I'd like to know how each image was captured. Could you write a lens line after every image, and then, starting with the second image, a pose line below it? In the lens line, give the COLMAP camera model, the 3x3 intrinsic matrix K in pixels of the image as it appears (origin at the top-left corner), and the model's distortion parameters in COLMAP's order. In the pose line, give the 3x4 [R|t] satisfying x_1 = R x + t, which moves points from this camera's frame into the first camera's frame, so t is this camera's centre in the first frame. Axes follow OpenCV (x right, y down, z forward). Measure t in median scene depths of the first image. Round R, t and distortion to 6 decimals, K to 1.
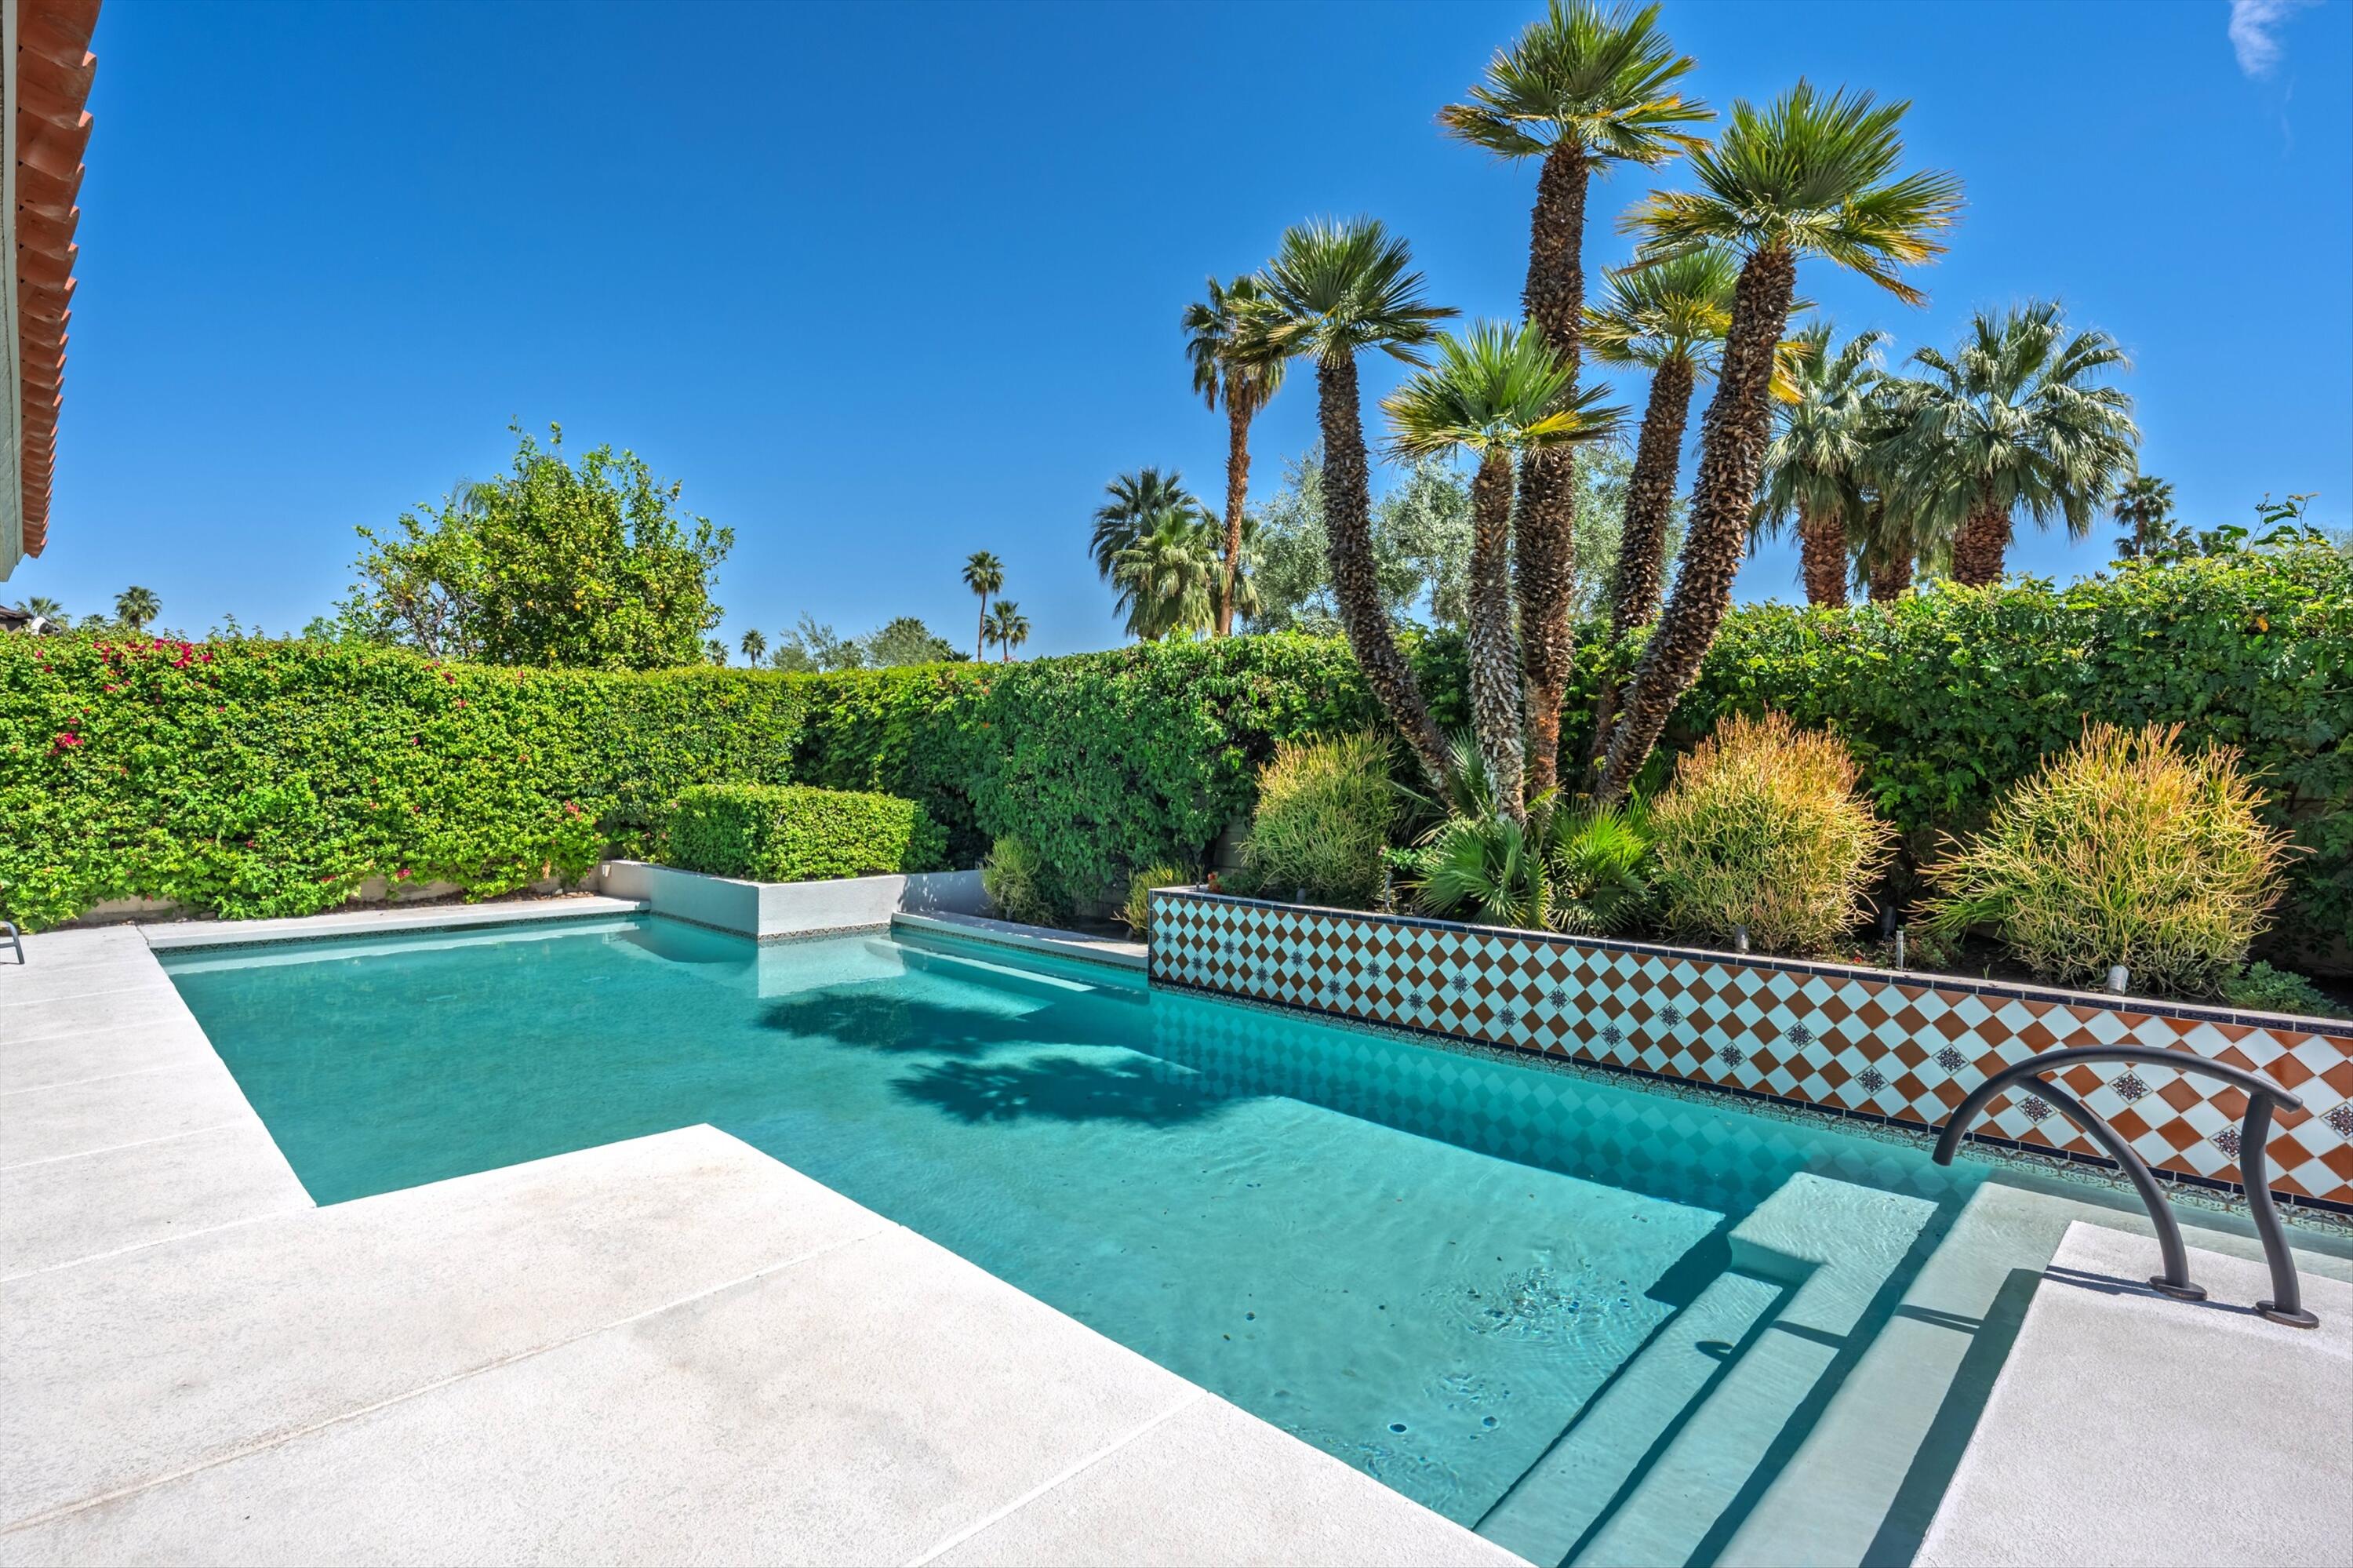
lens RADIAL K [[1124.5, 0, 1184.8], [0, 1124.5, 773.0], [0, 0, 1]] dist [-0.000617, 0.000028]
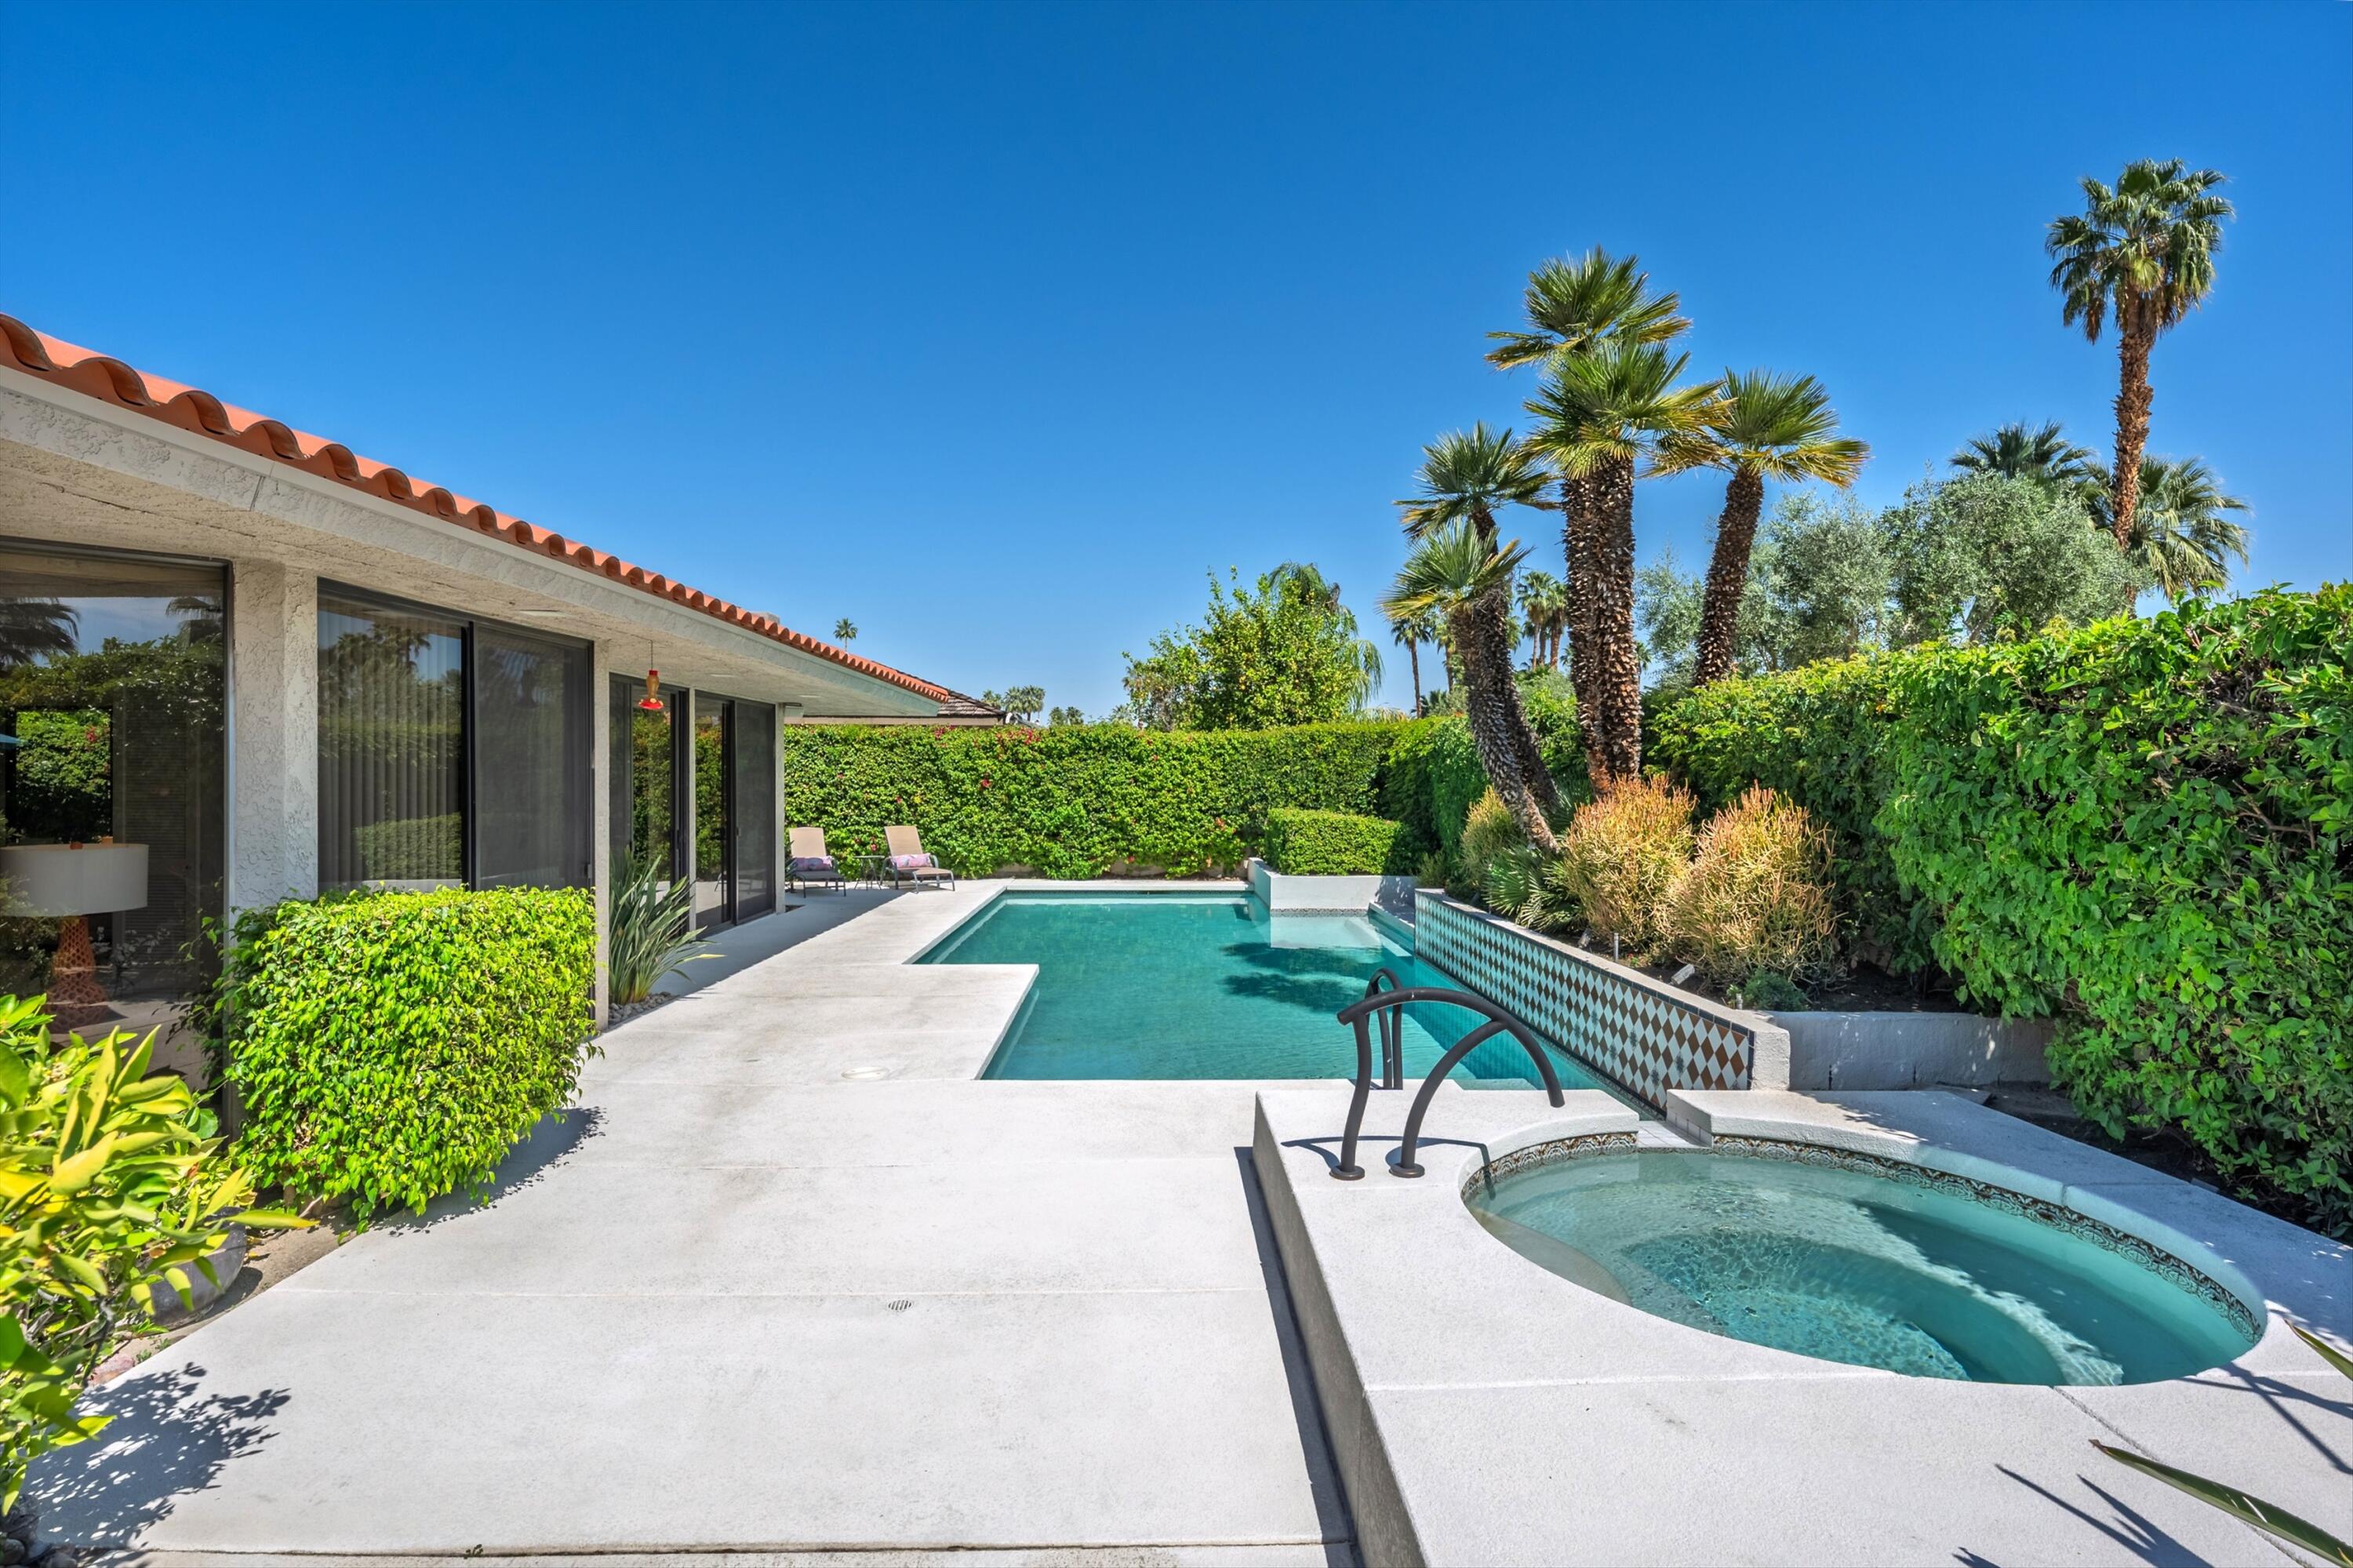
lens RADIAL K [[1124.5, 0, 1170.7], [0, 1124.5, 781.3], [0, 0, 1]] dist [-0.000617, 0.000028]
pose [[0.720090, -0.003259, -0.693873, 0.519431], [-0.000003, 0.999989, -0.004700, -0.019130], [0.693881, 0.003386, 0.720082, -0.174643]]
